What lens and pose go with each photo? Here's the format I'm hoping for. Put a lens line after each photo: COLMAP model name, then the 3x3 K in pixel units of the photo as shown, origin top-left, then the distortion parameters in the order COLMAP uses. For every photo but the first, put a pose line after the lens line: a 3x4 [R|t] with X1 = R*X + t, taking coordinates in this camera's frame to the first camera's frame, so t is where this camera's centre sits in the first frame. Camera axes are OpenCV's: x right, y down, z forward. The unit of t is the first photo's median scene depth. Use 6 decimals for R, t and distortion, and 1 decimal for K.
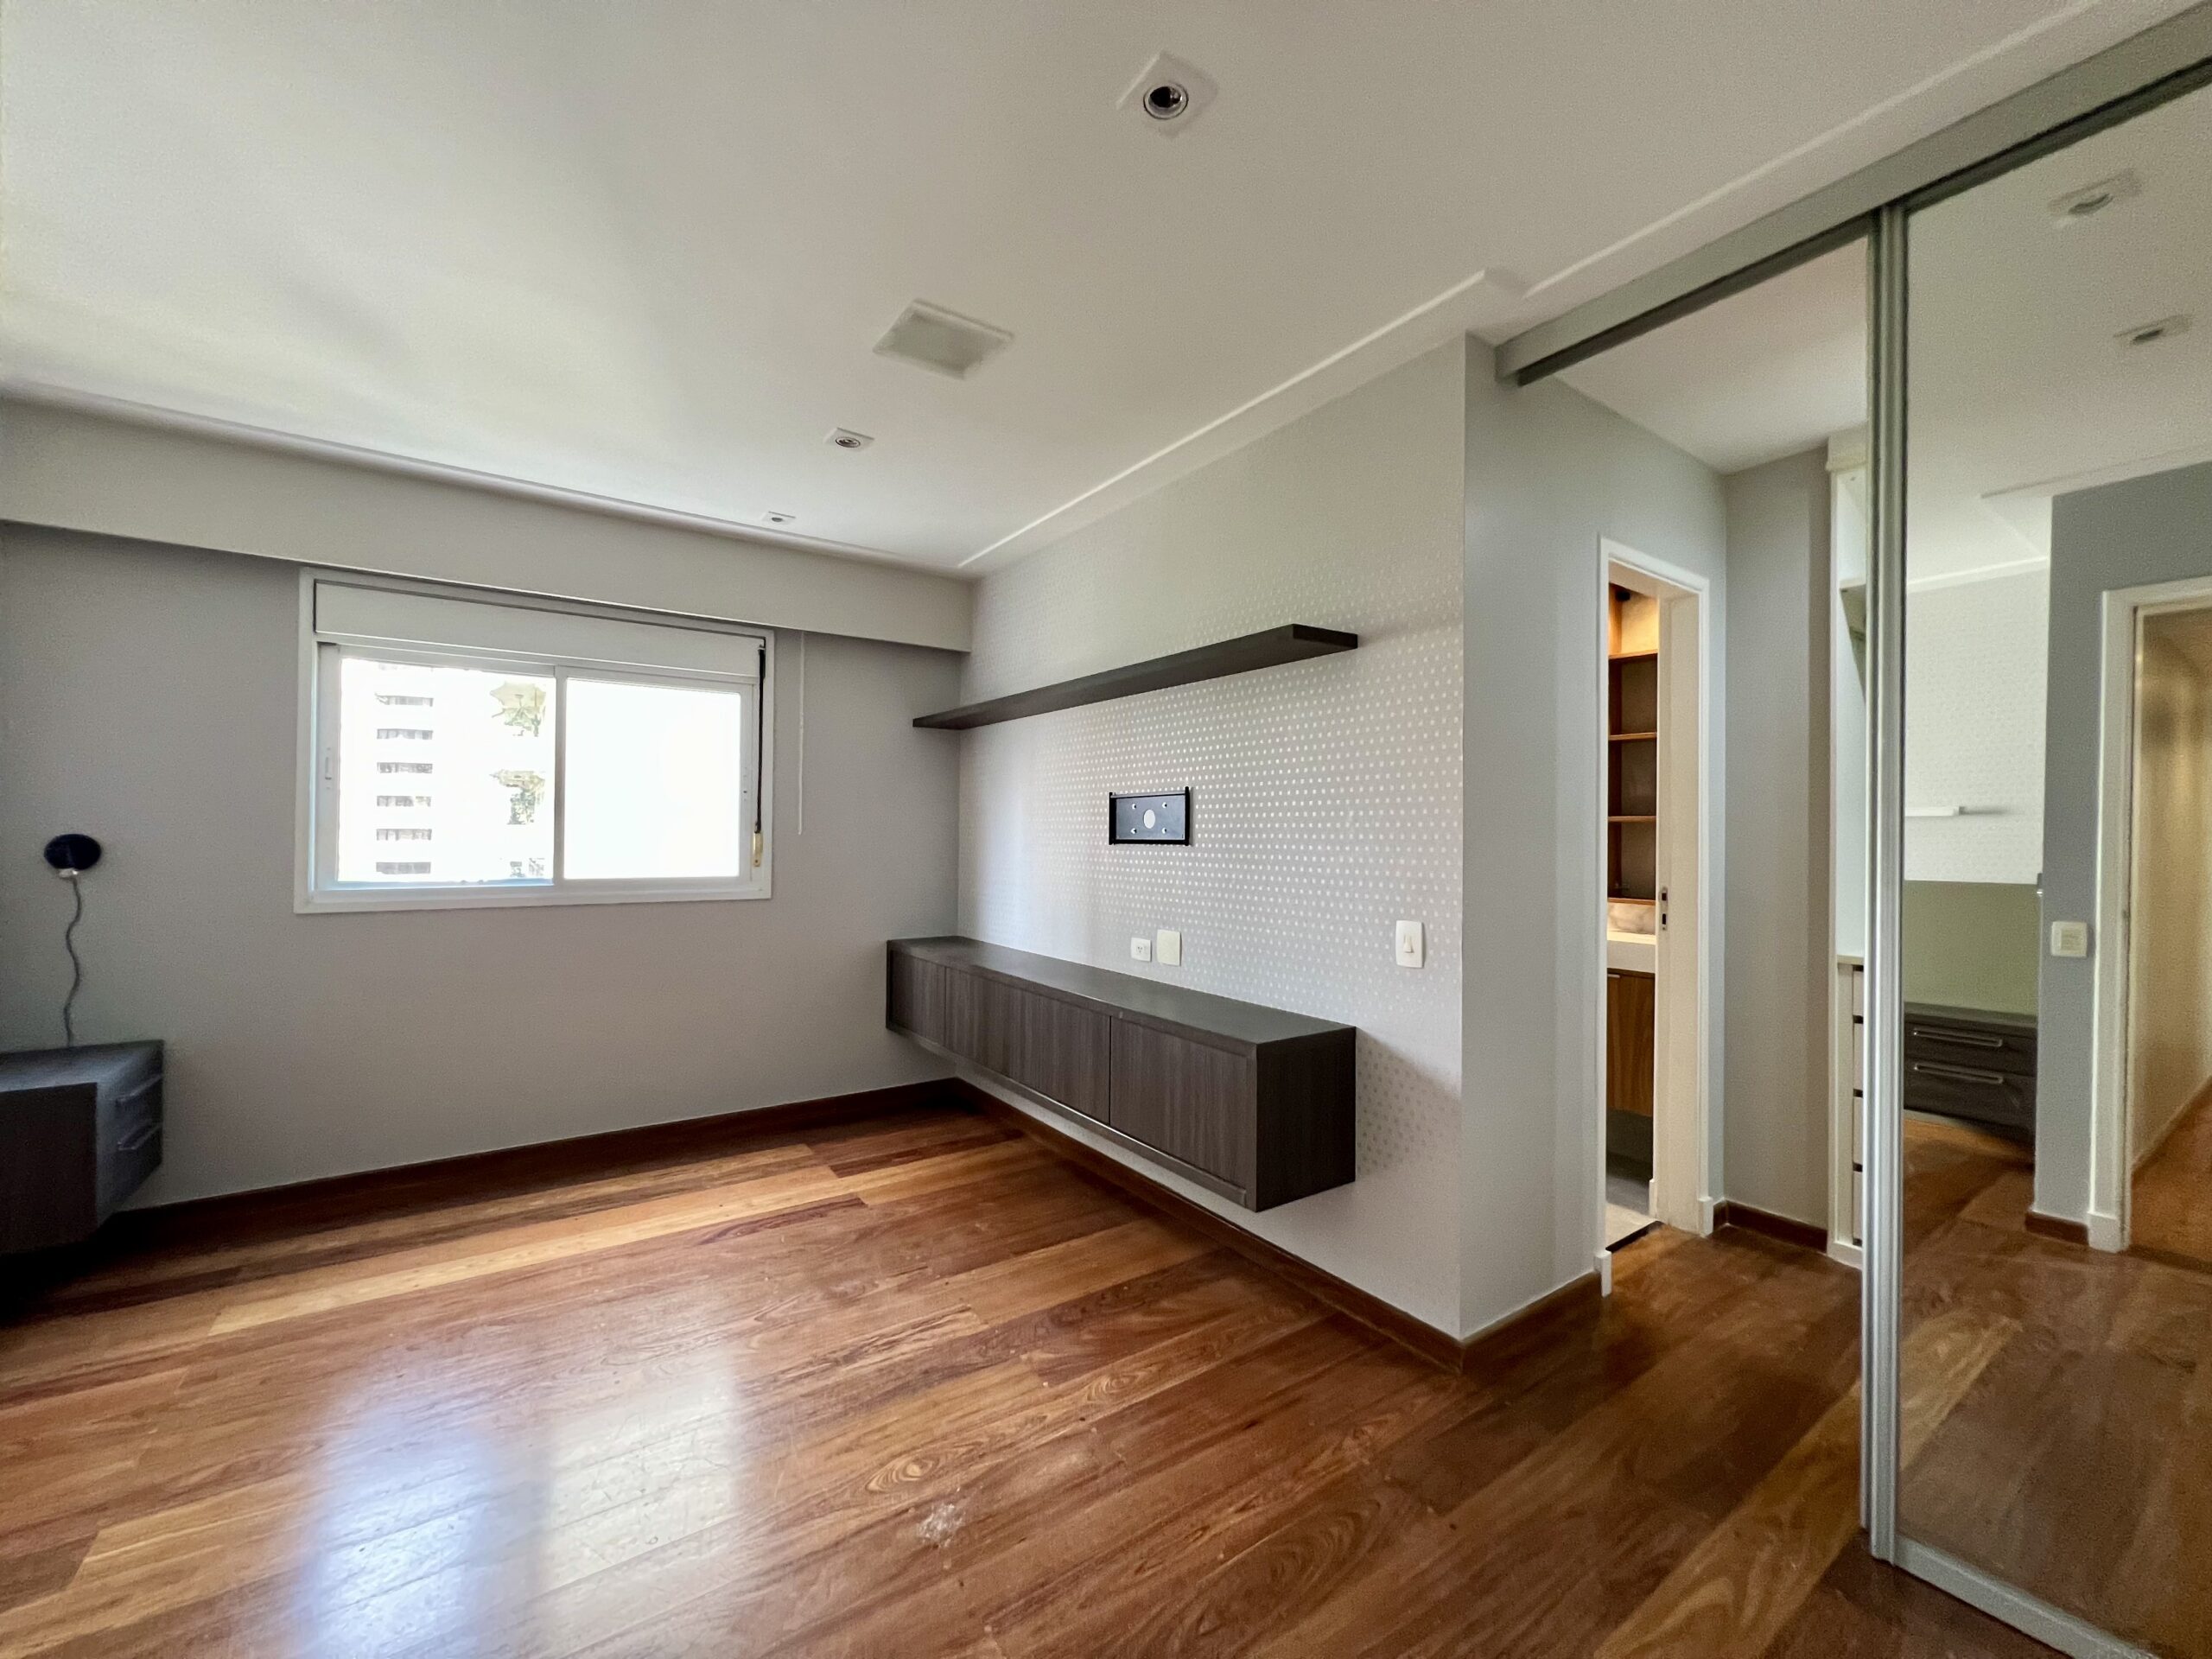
lens RADIAL K [[893.7, 0, 1115.9], [0, 893.7, 827.2], [0, 0, 1]] dist [-0.002289, 0.000185]
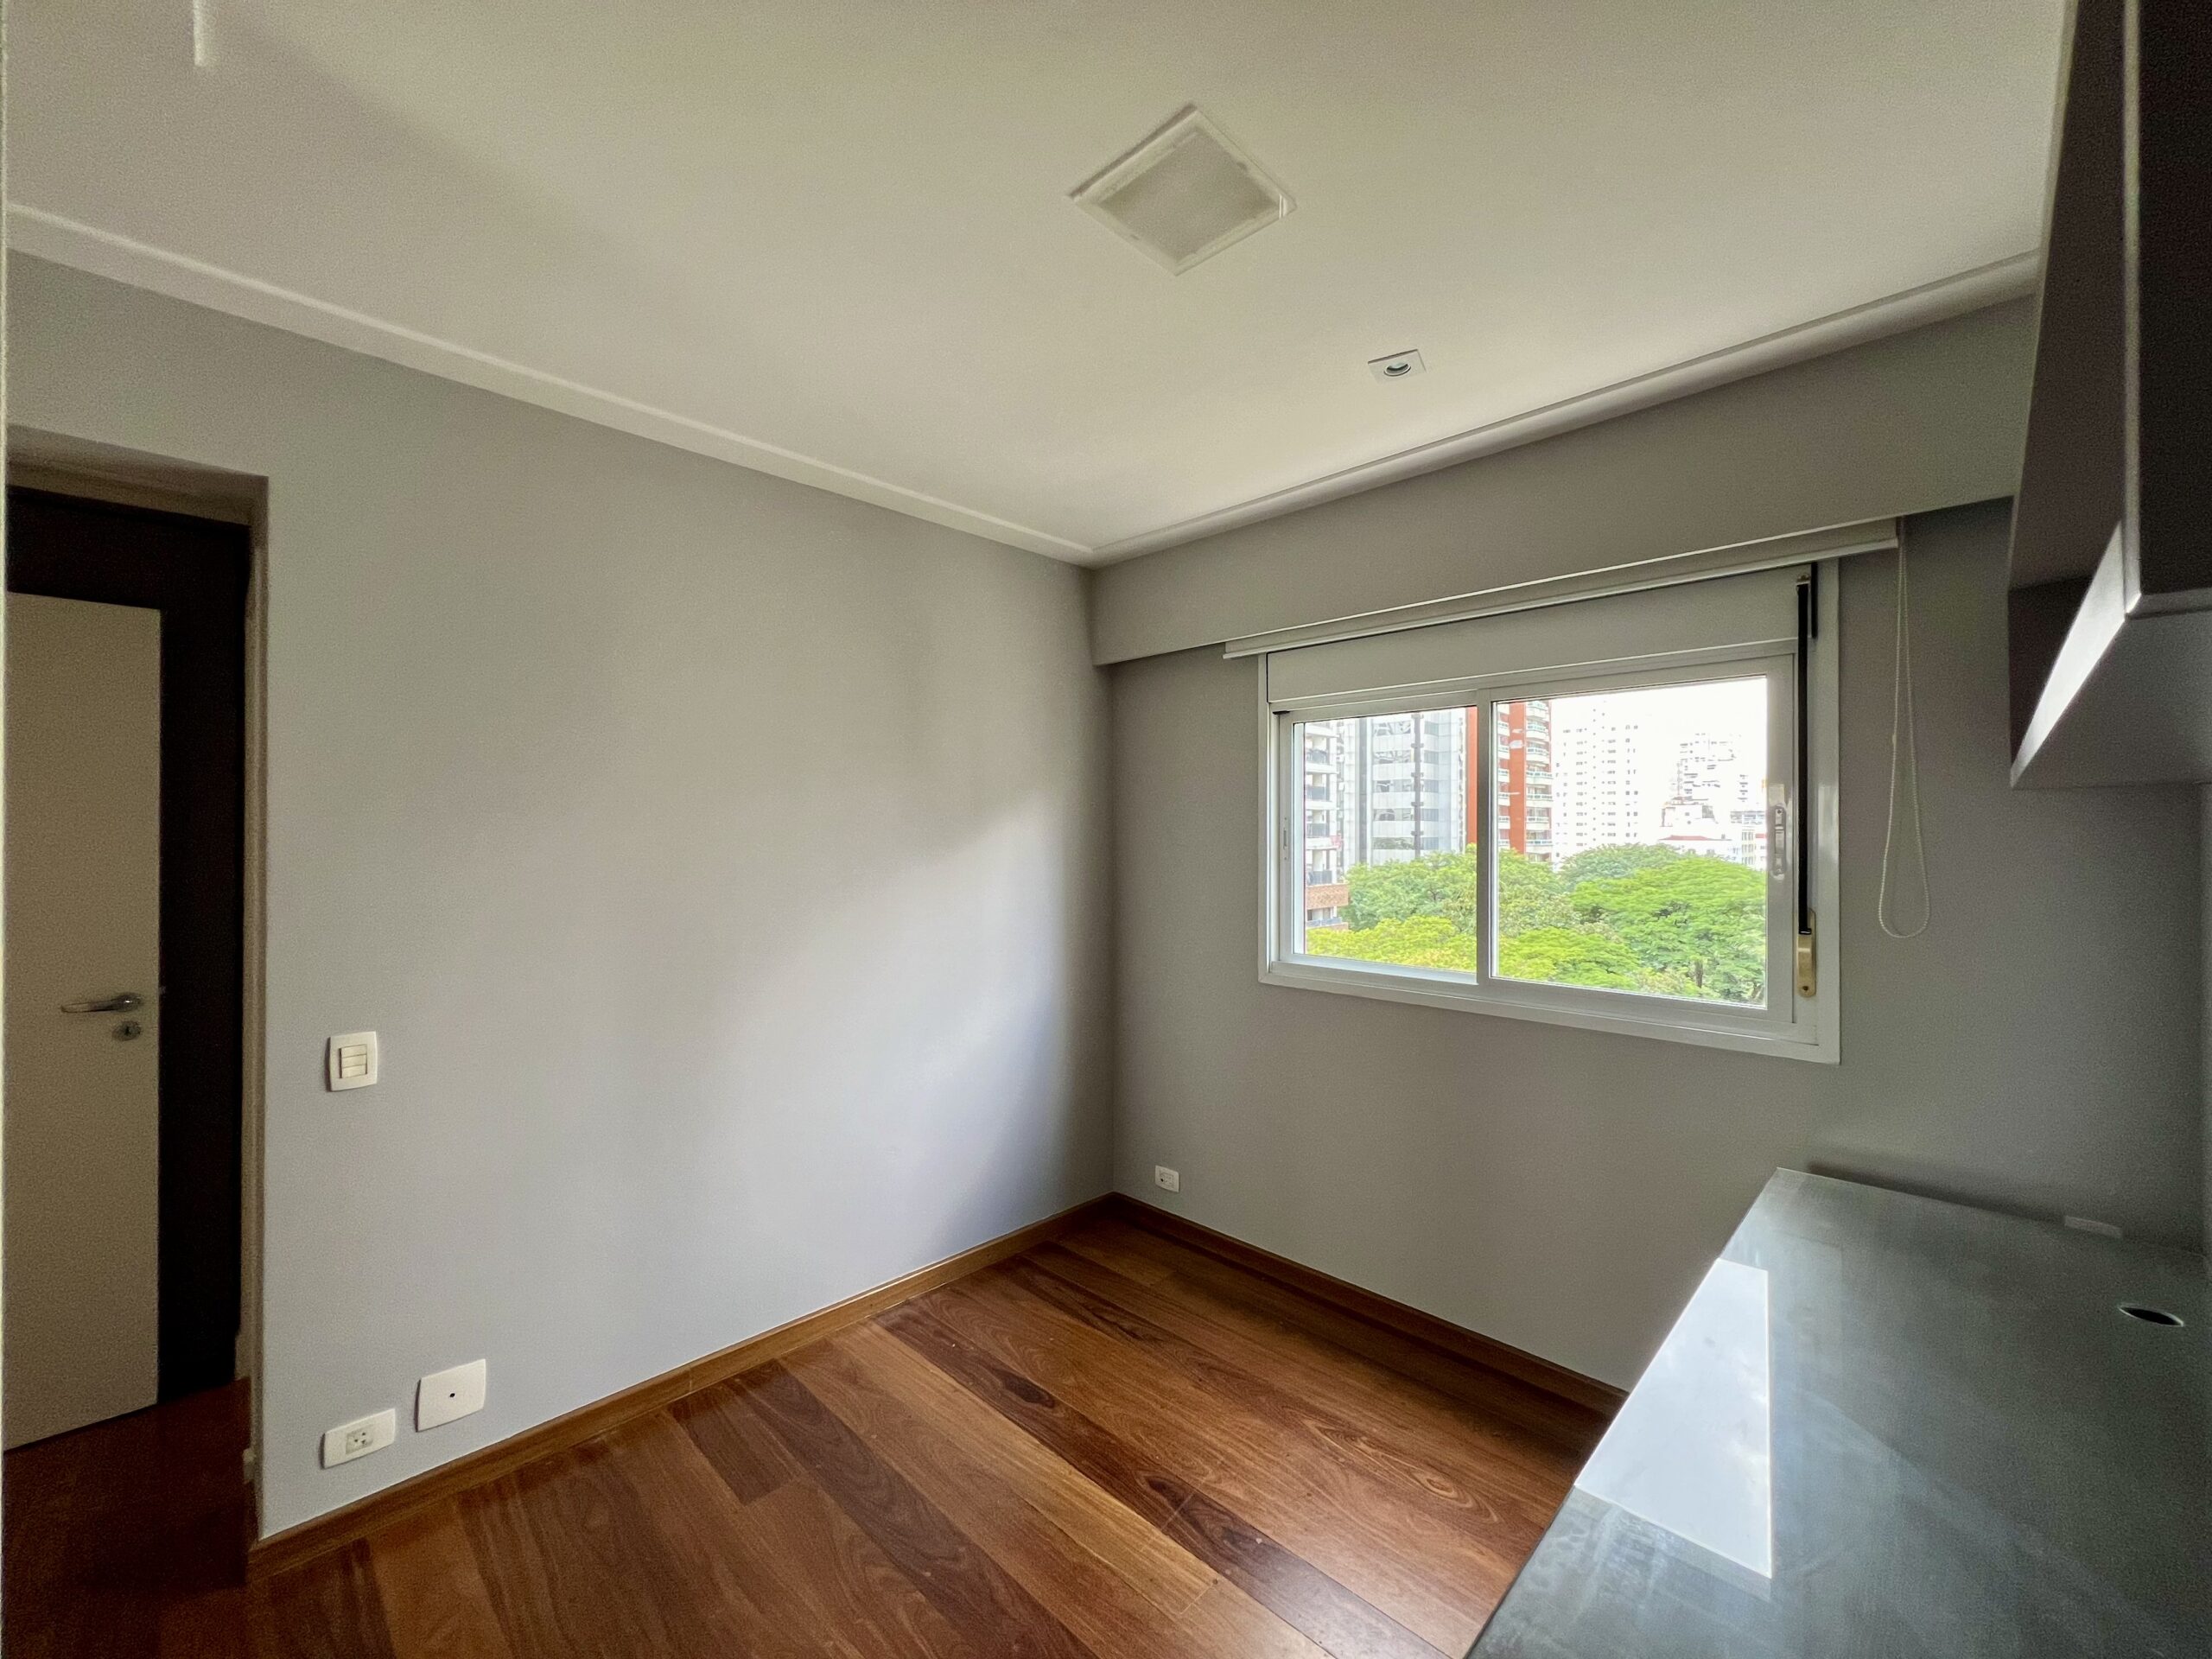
lens RADIAL K [[893.7, 0, 1101.2], [0, 893.7, 828.7], [0, 0, 1]] dist [-0.002289, 0.000185]
pose [[0.164129, -0.013114, -0.986352, 0.063052], [0.010003, 0.999882, -0.011629, -0.070549], [0.986388, -0.007958, 0.164241, 0.673576]]
